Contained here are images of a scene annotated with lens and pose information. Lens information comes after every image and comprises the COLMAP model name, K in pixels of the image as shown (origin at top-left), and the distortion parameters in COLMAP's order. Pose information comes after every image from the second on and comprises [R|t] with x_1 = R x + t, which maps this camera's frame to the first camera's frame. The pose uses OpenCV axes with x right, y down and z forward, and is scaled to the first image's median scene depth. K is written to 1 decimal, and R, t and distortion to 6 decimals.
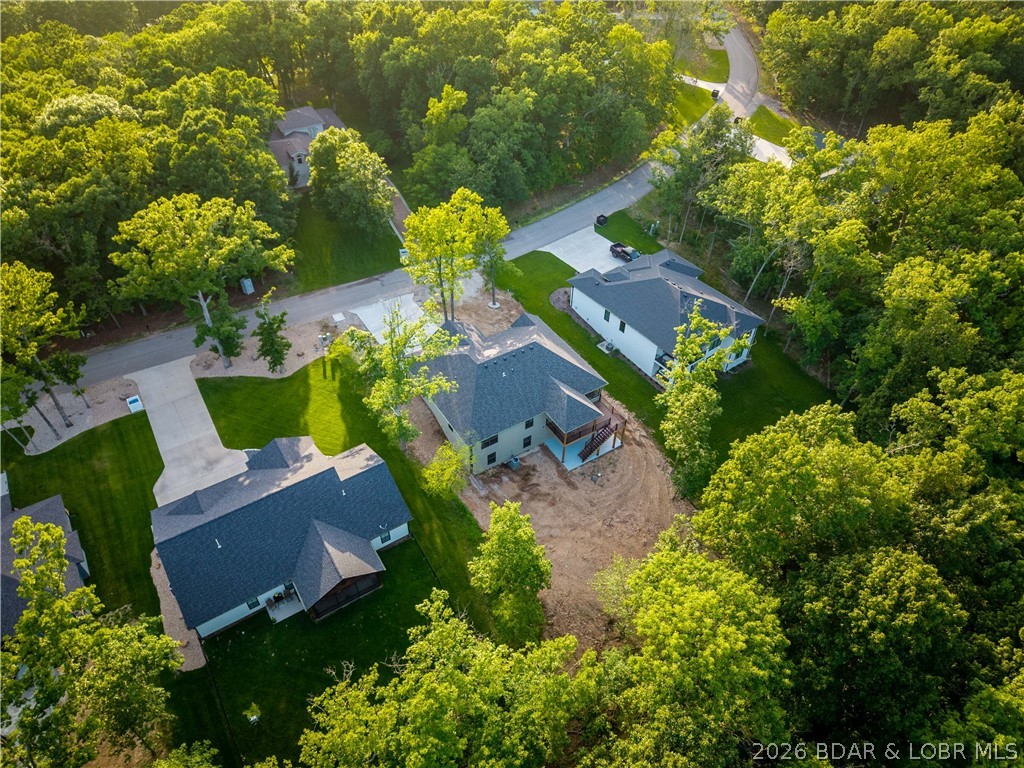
lens RADIAL K [[701.3, 0, 513.9], [0, 701.3, 380.5], [0, 0, 1]] dist [-0.004554, 0.001245]
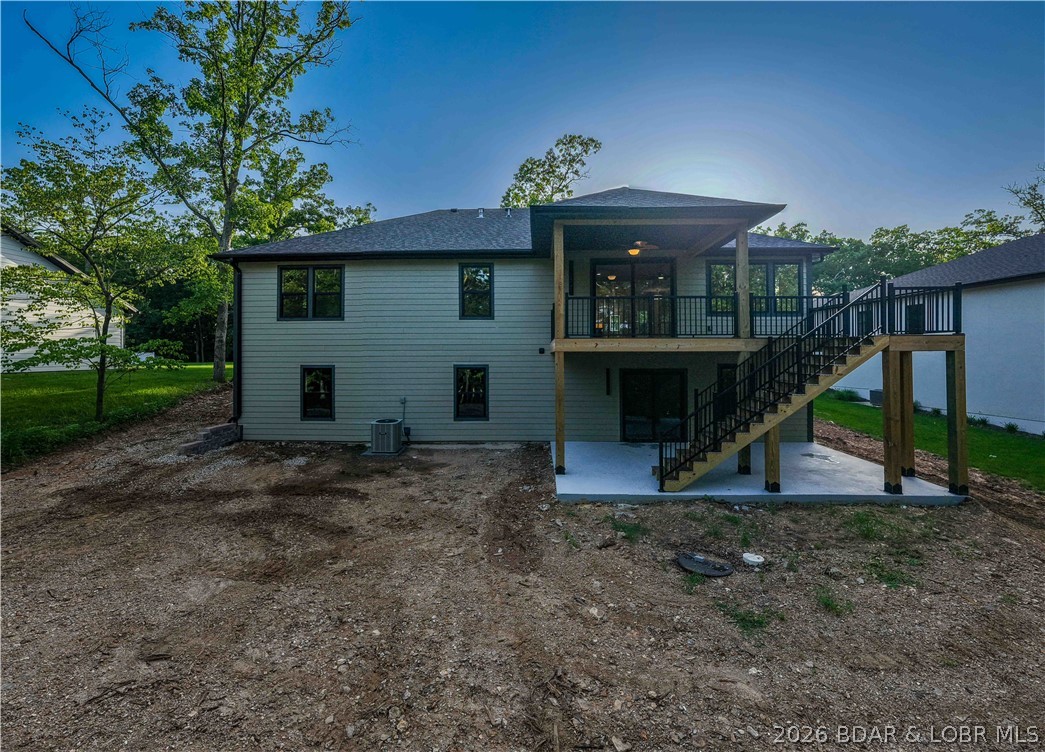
lens RADIAL K [[449.9, 0, 523.8], [0, 449.9, 352.0], [0, 0, 1]] dist [-0.009750, 0.001317]
pose [[0.828539, -0.025100, -0.559369, 0.129843], [-0.373197, 0.719997, -0.585088, 0.165834], [0.417429, 0.693523, 0.587178, 0.877445]]
